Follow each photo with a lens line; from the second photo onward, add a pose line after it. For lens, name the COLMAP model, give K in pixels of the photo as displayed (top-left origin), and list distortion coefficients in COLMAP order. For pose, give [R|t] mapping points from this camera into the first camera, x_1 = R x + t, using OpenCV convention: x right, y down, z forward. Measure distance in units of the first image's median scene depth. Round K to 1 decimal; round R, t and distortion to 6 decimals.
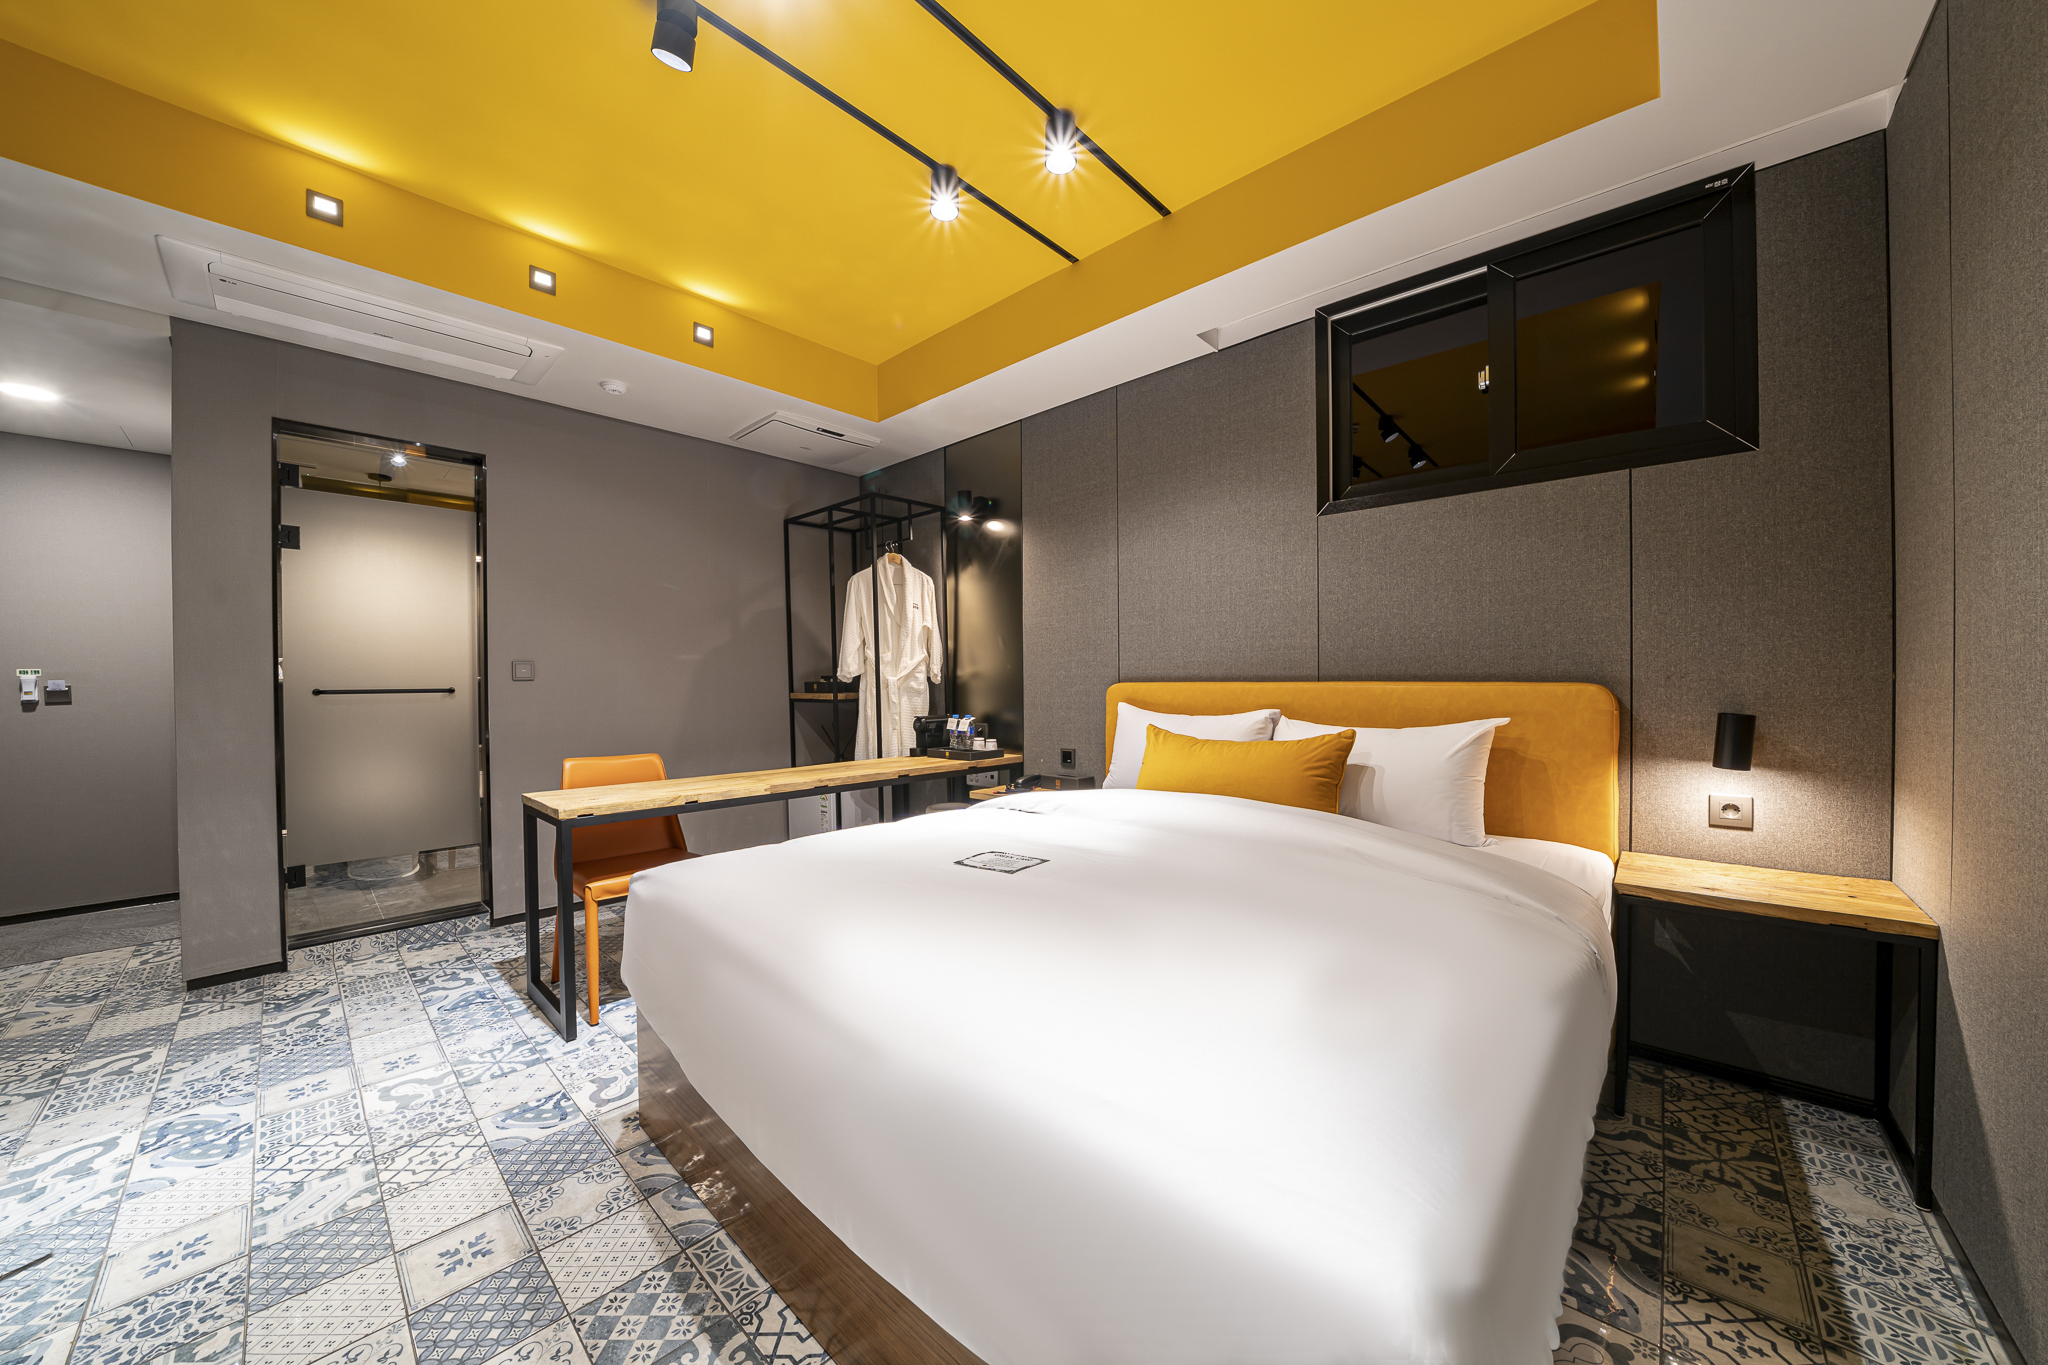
lens RADIAL K [[708.4, 0, 1021.0], [0, 708.4, 686.7], [0, 0, 1]] dist [-0.030367, 0.005220]
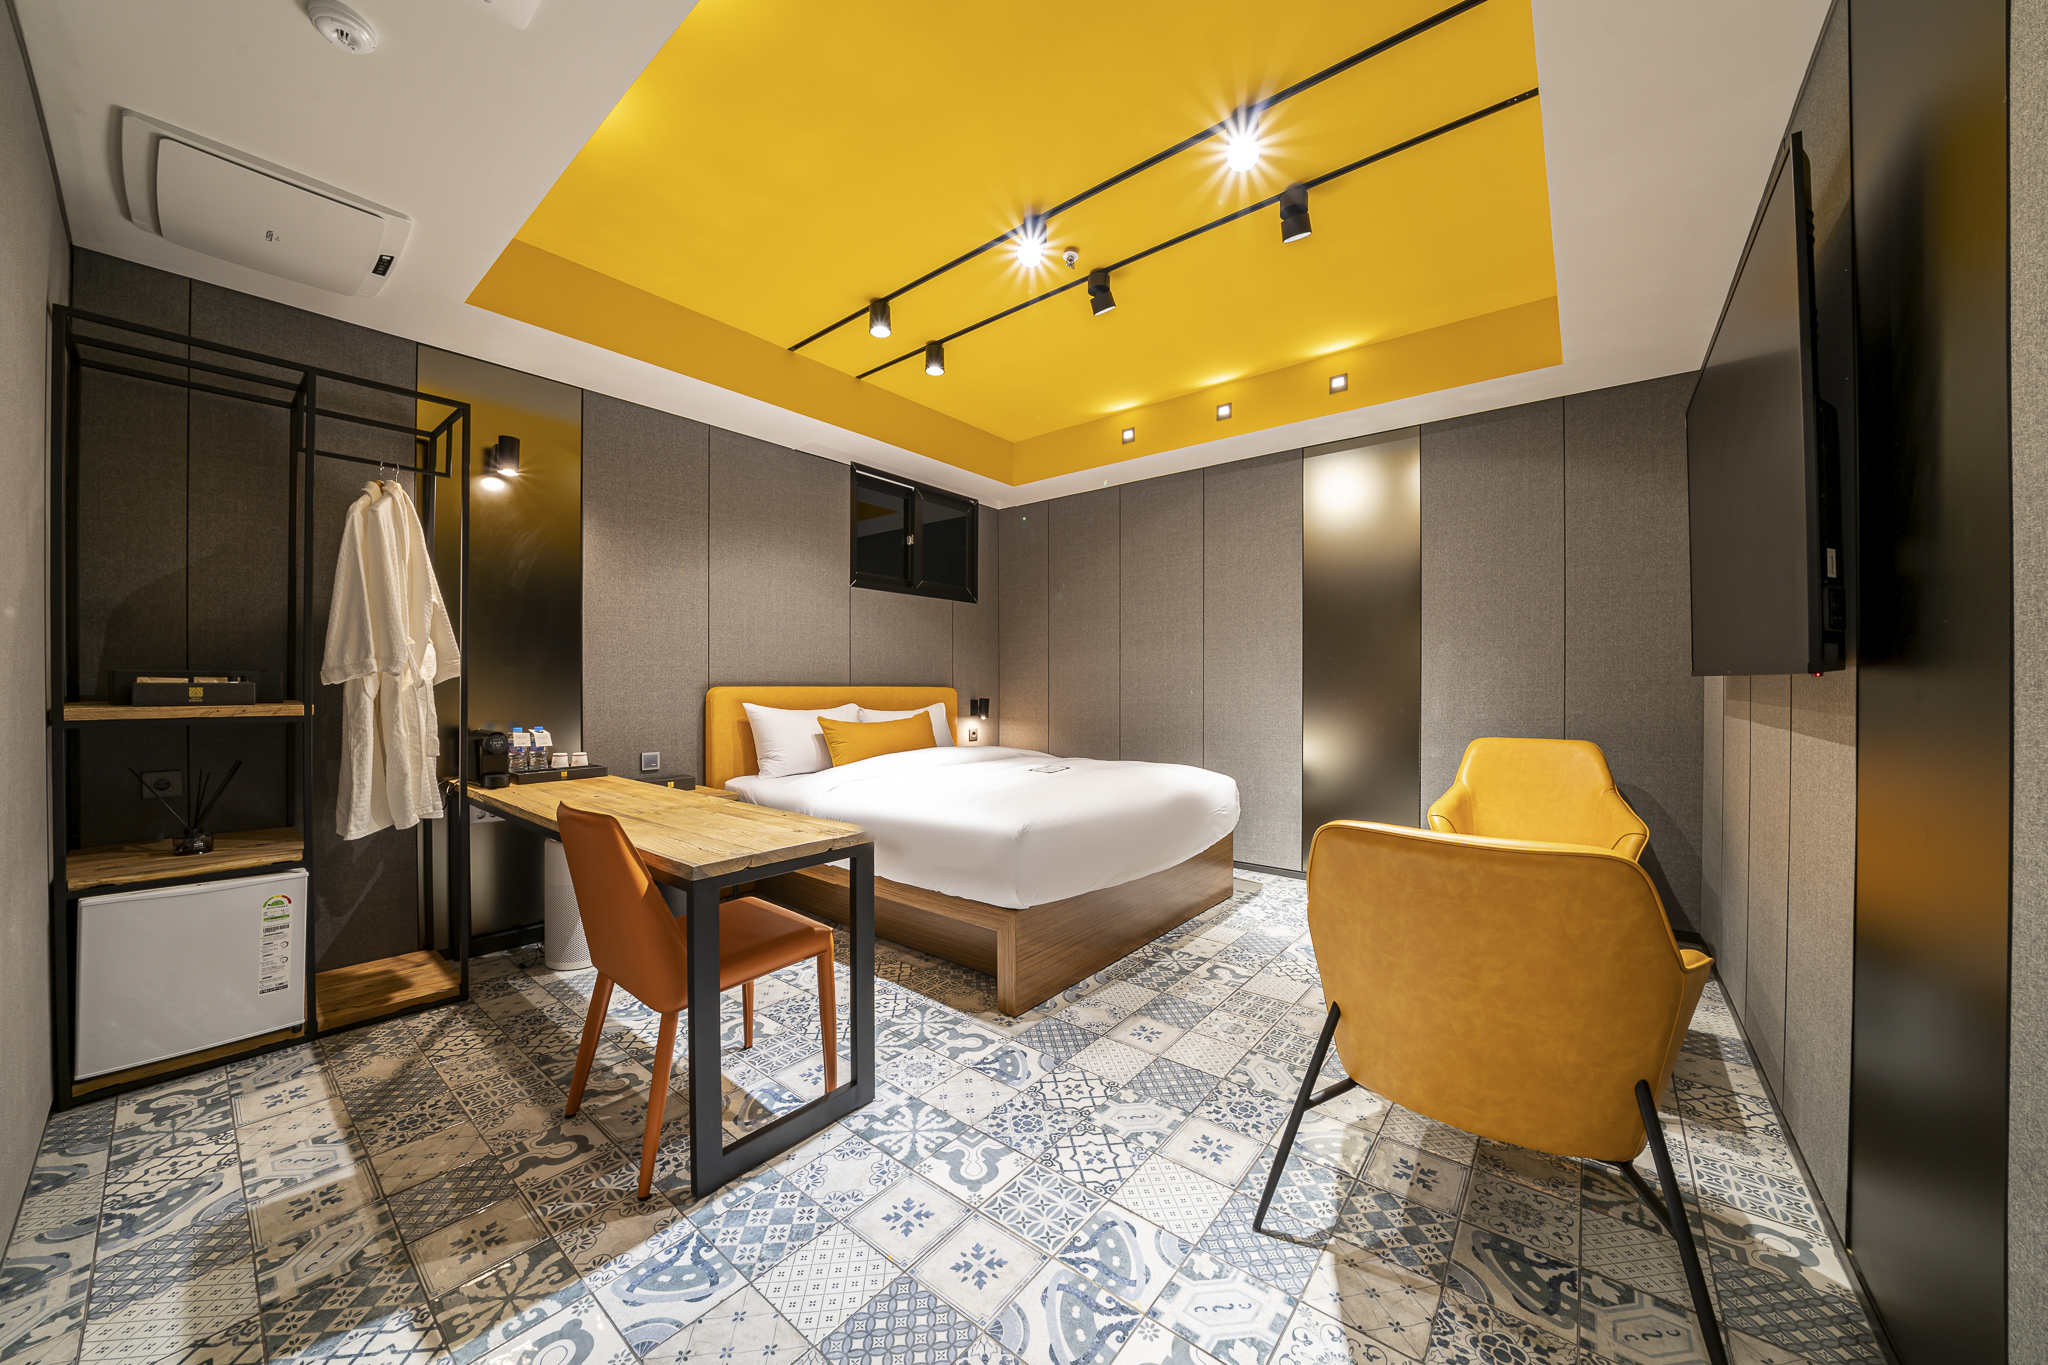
lens RADIAL K [[698.3, 0, 1020.4], [0, 698.3, 688.7], [0, 0, 1]] dist [-0.009344, -0.000028]
pose [[-0.064702, 0.005667, 0.997889, -1.728420], [0.010925, 0.999928, -0.004970, 0.014486], [-0.997845, 0.010580, -0.064759, 0.990973]]
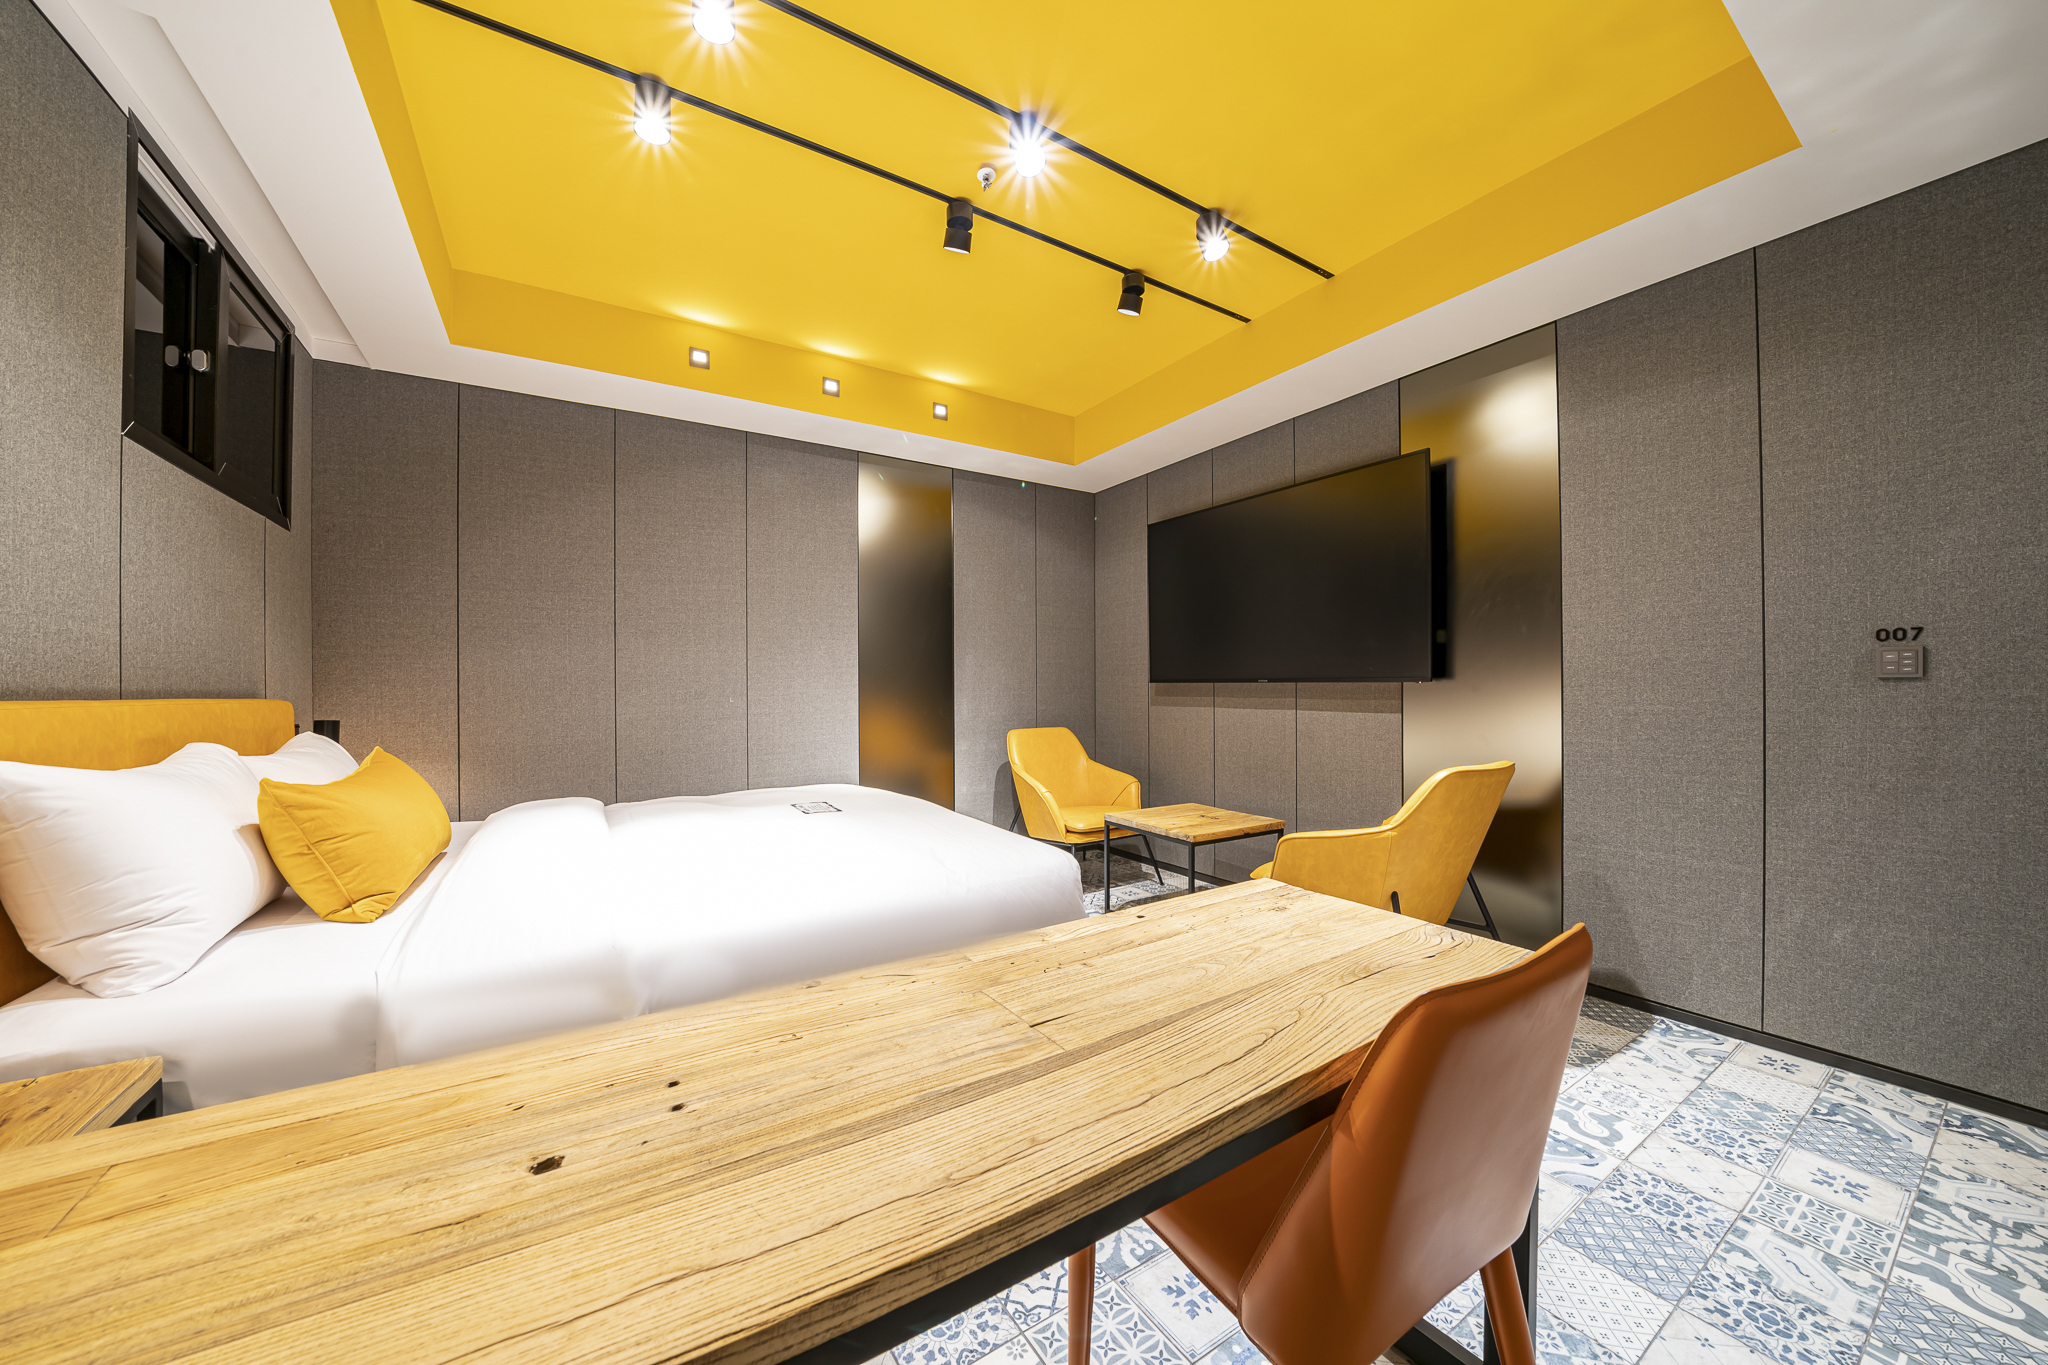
lens RADIAL K [[708.4, 0, 1021.0], [0, 708.4, 686.7], [0, 0, 1]] dist [-0.030367, 0.005220]
pose [[-0.964741, 0.019555, 0.262475, -0.691335], [0.021268, 0.999767, 0.003687, -0.007783], [-0.262342, 0.009140, -0.964932, 1.912977]]
